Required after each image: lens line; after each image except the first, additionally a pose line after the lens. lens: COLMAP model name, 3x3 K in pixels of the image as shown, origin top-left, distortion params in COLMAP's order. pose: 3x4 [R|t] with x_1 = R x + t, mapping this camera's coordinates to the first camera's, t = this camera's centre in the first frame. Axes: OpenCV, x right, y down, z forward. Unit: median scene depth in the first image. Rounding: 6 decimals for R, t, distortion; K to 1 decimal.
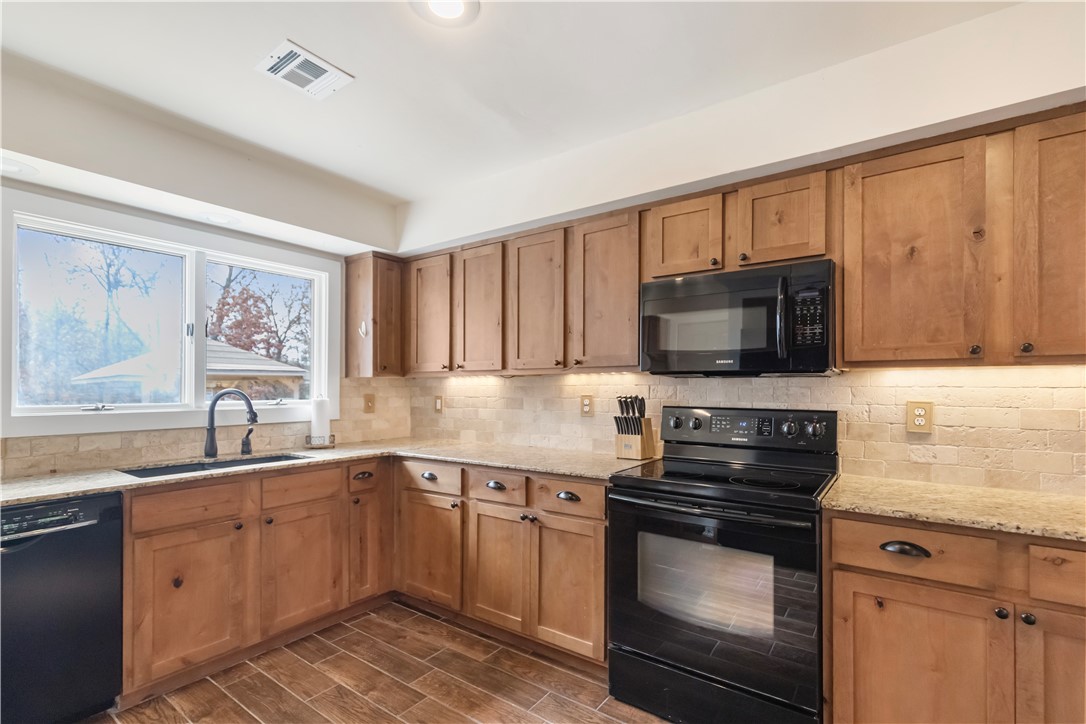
lens RADIAL K [[507.7, 0, 548.6], [0, 507.7, 382.5], [0, 0, 1]] dist [0.007793, -0.001477]
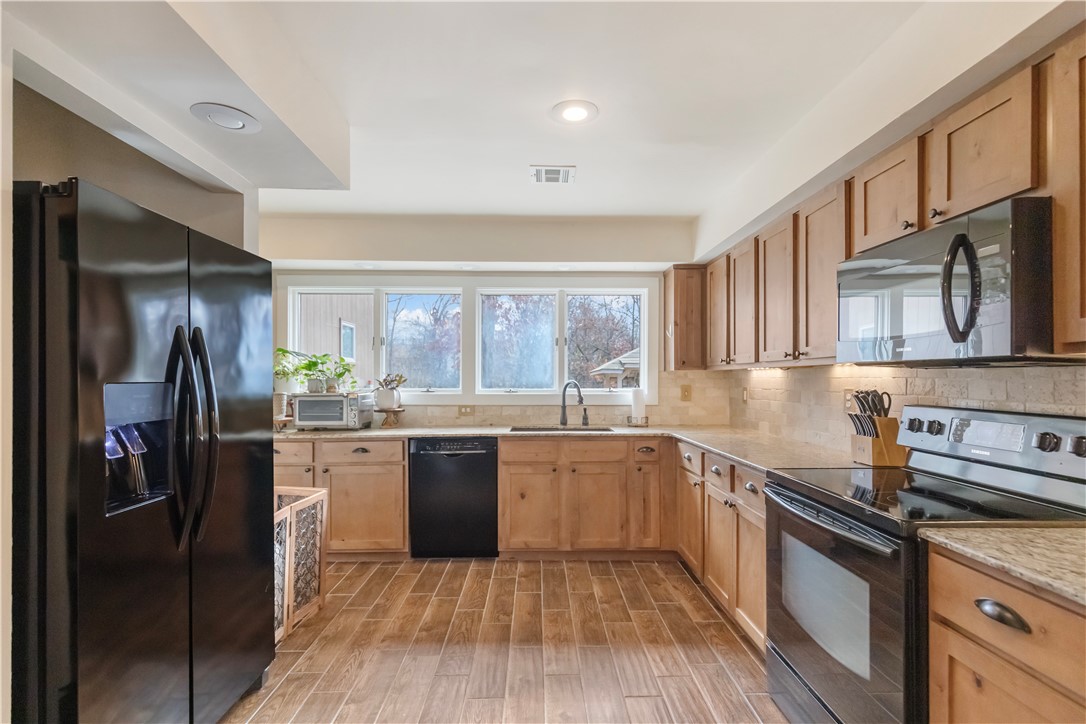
lens RADIAL K [[507.7, 0, 532.4], [0, 507.7, 370.5], [0, 0, 1]] dist [0.007793, -0.001477]
pose [[0.584122, -0.011418, -0.811585, 0.520429], [0.007829, 0.999934, -0.008434, -0.004472], [0.811628, -0.001427, 0.584173, 0.040882]]
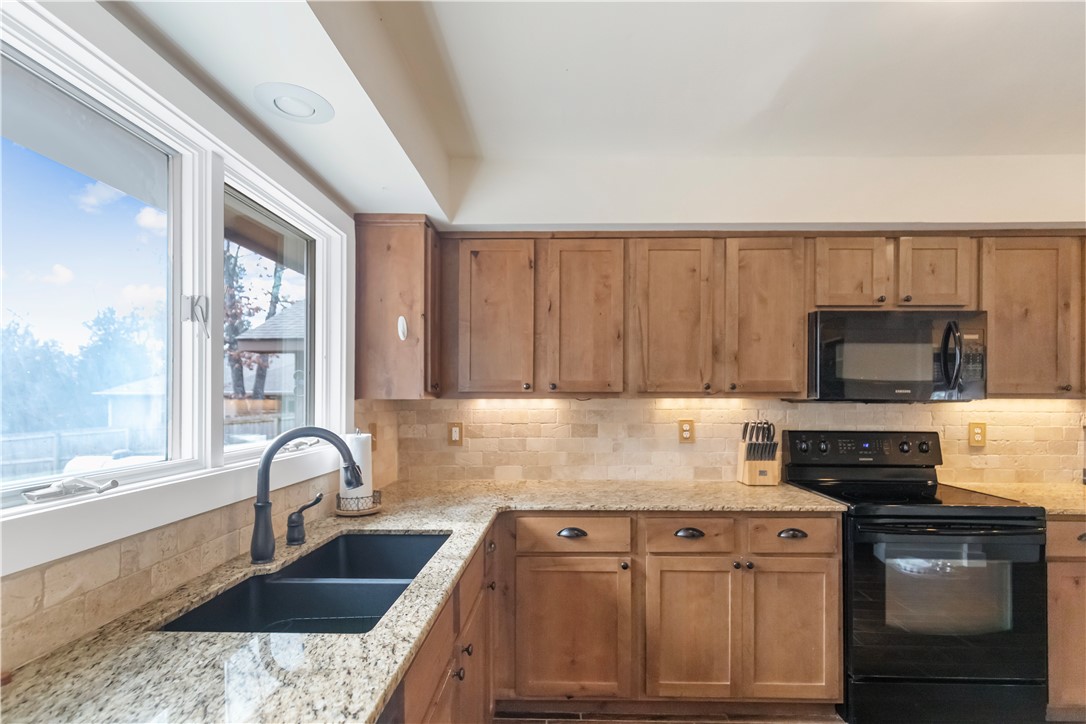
lens RADIAL K [[507.7, 0, 547.9], [0, 507.7, 393.1], [0, 0, 1]] dist [0.007793, -0.001477]
pose [[0.821389, 0.005905, 0.570338, -0.731193], [-0.006864, 0.999976, -0.000468, -0.024430], [-0.570327, -0.003531, 0.821410, 0.419218]]
